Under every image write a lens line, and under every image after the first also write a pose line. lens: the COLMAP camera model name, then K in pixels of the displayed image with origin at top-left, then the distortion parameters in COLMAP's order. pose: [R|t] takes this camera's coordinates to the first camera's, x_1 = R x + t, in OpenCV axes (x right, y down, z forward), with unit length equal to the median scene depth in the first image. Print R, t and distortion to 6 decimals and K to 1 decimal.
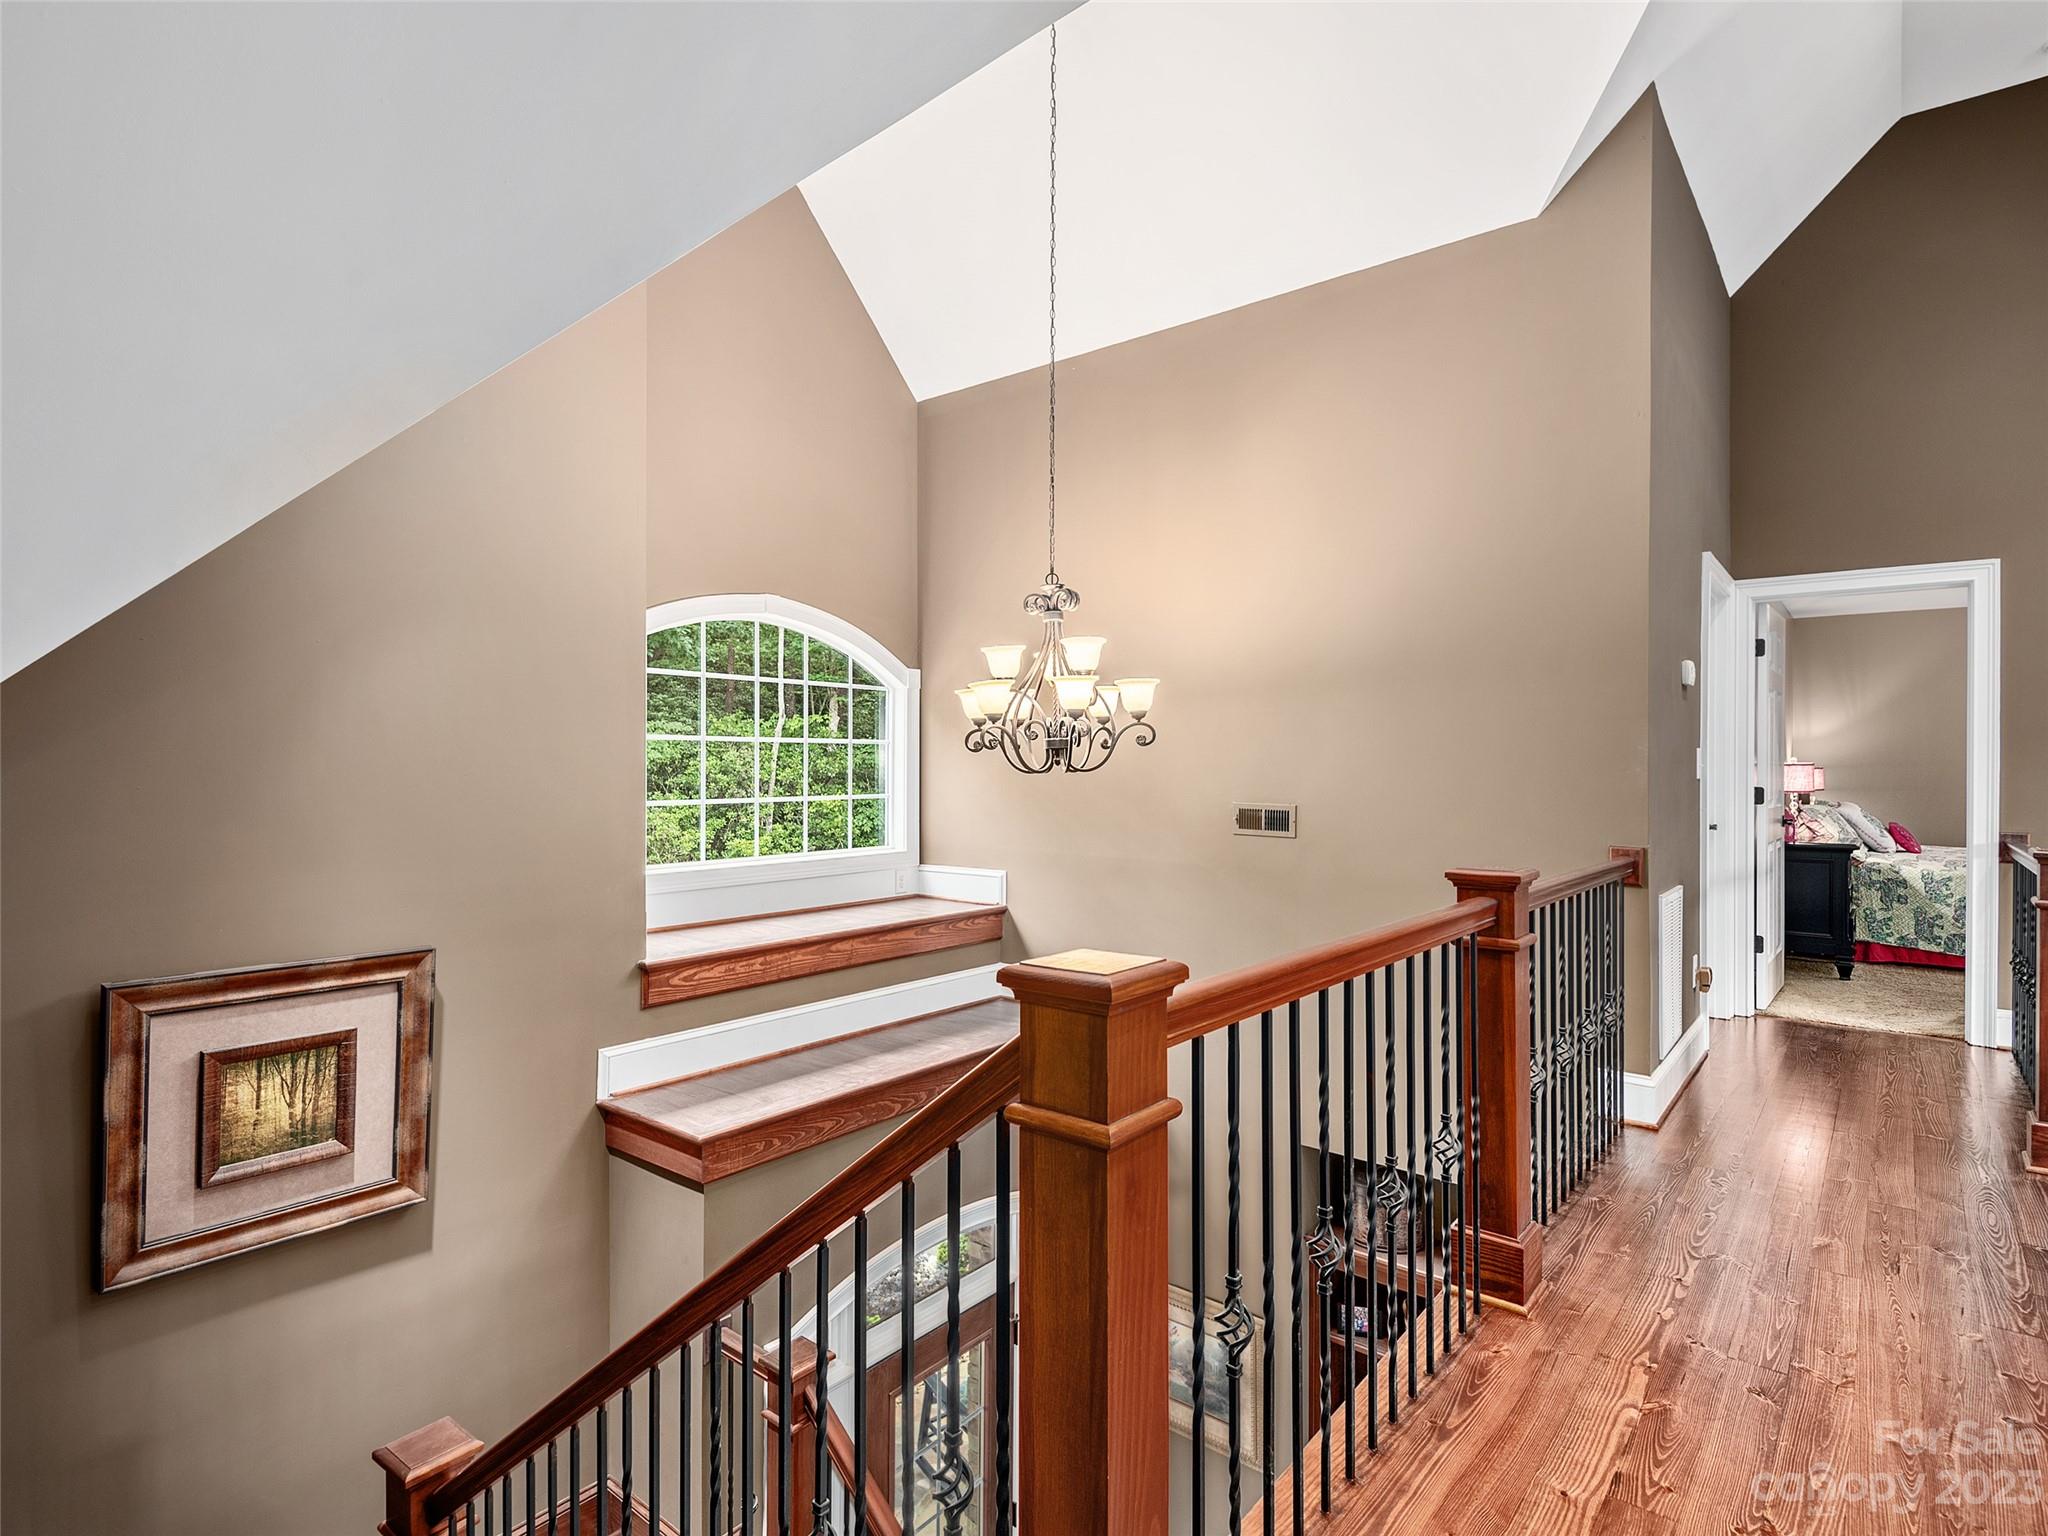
lens RADIAL K [[1080.1, 0, 1024.0], [0, 1080.1, 768.0], [0, 0, 1]] dist [0.021945, -0.001422]
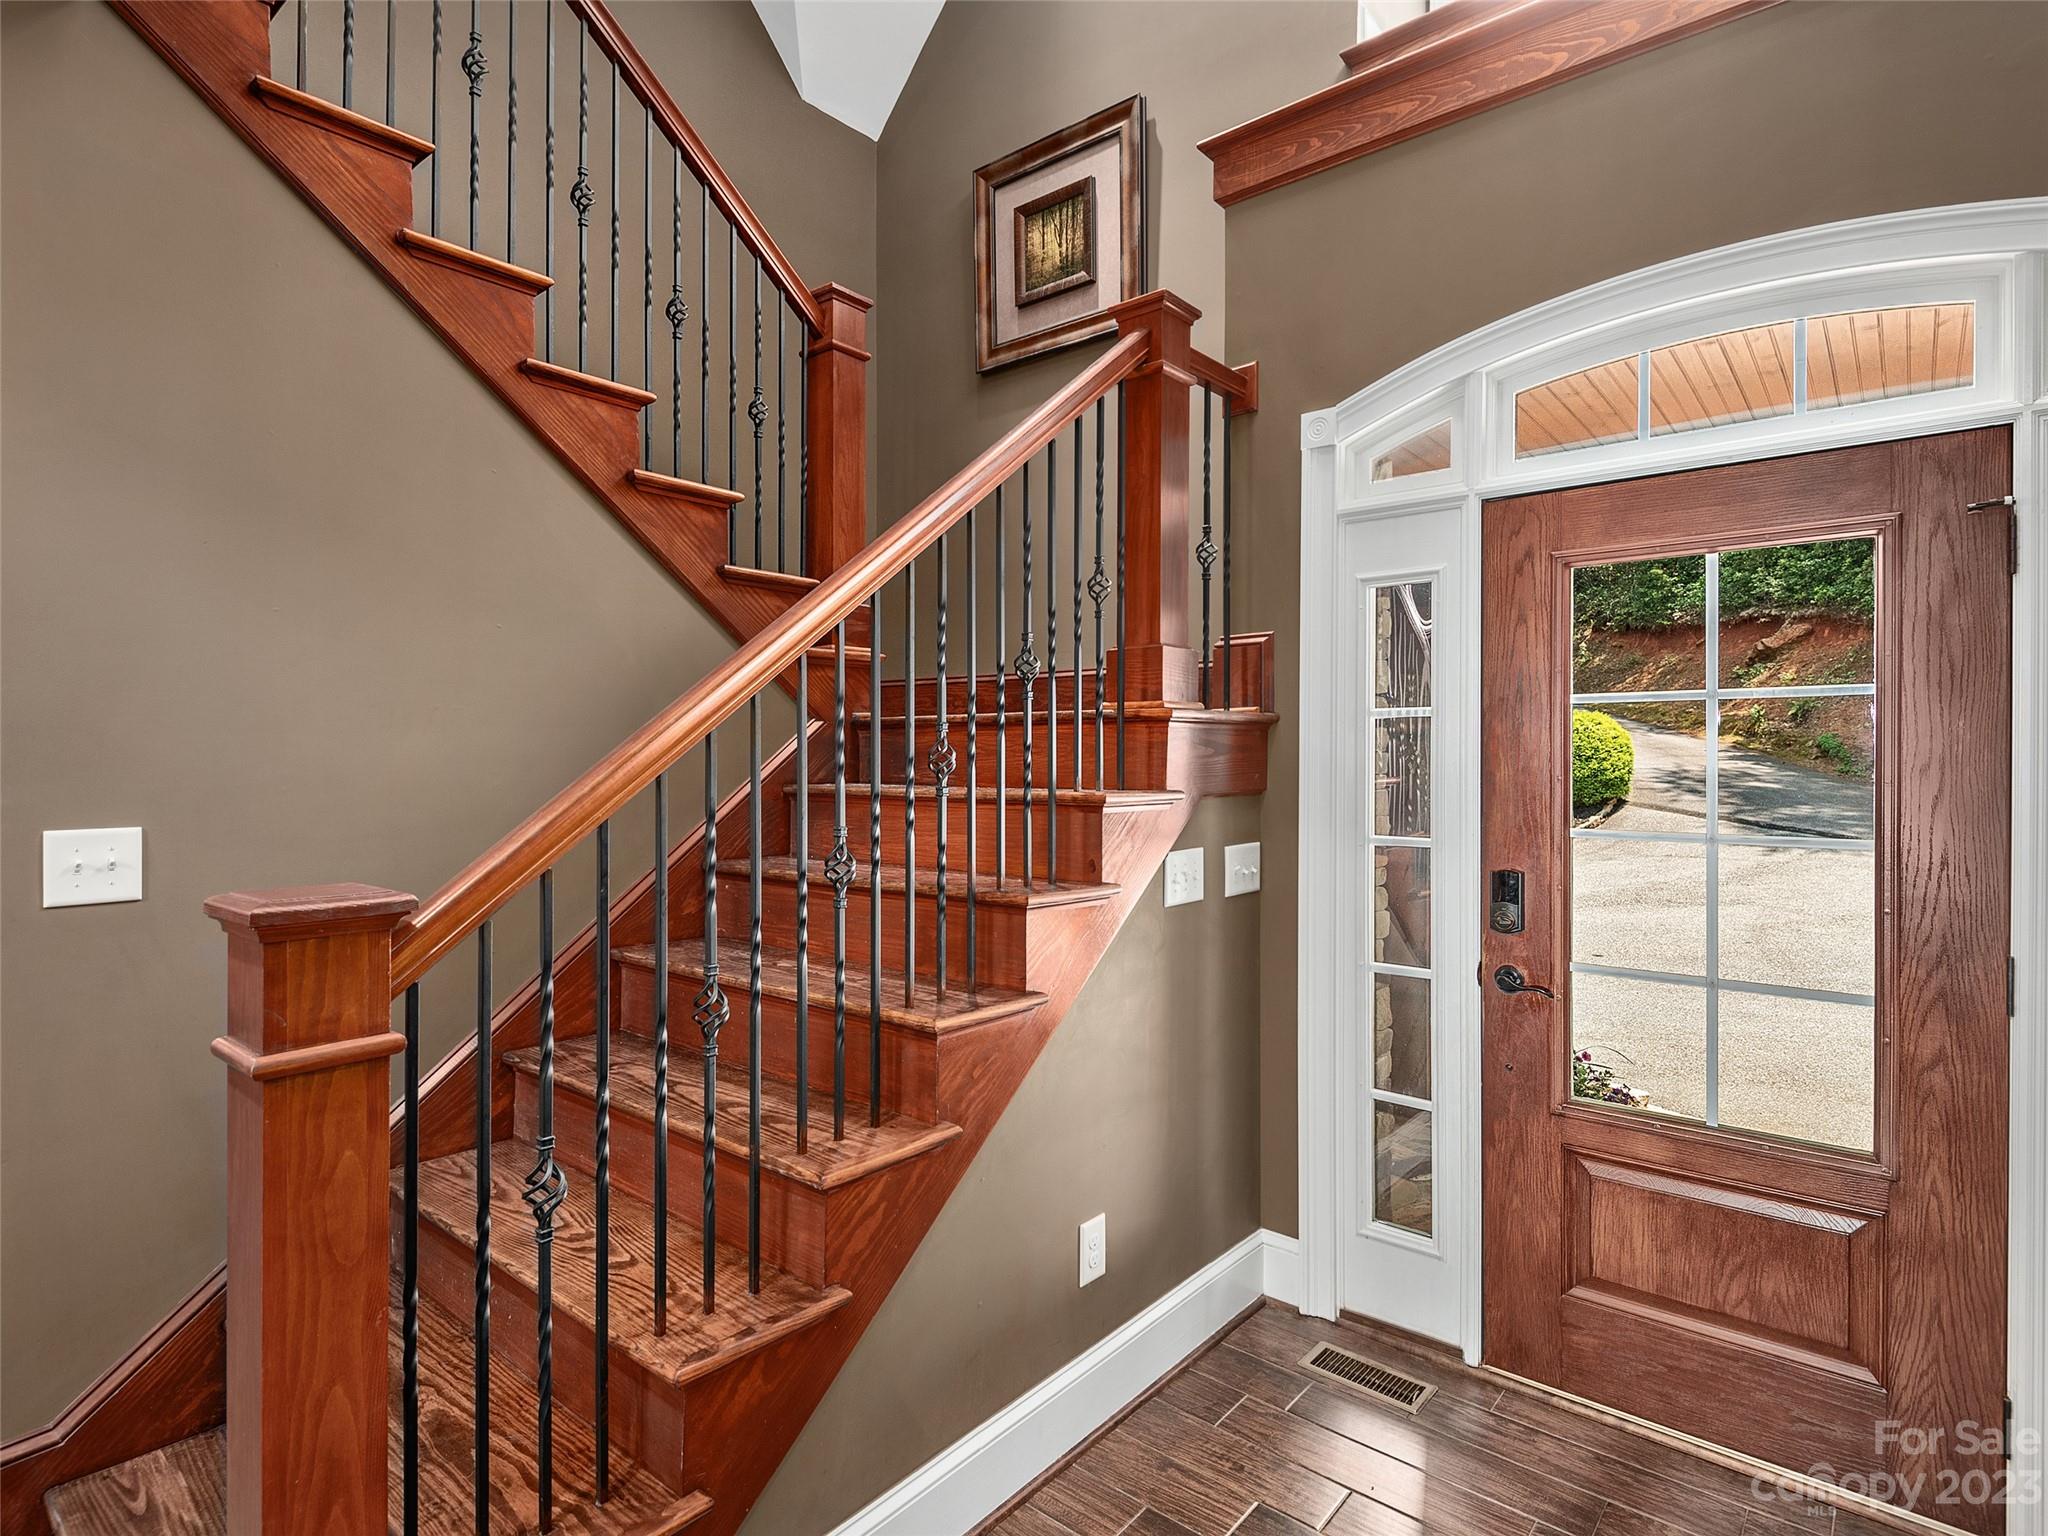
lens RADIAL K [[1080.1, 0, 1024.0], [0, 1080.1, 768.0], [0, 0, 1]] dist [0.021945, -0.001422]
pose [[-0.008828, 0.002063, -0.999959, 0.628759], [-0.002637, 0.999994, 0.002087, 0.927474], [0.999958, 0.002656, -0.008823, 0.964349]]
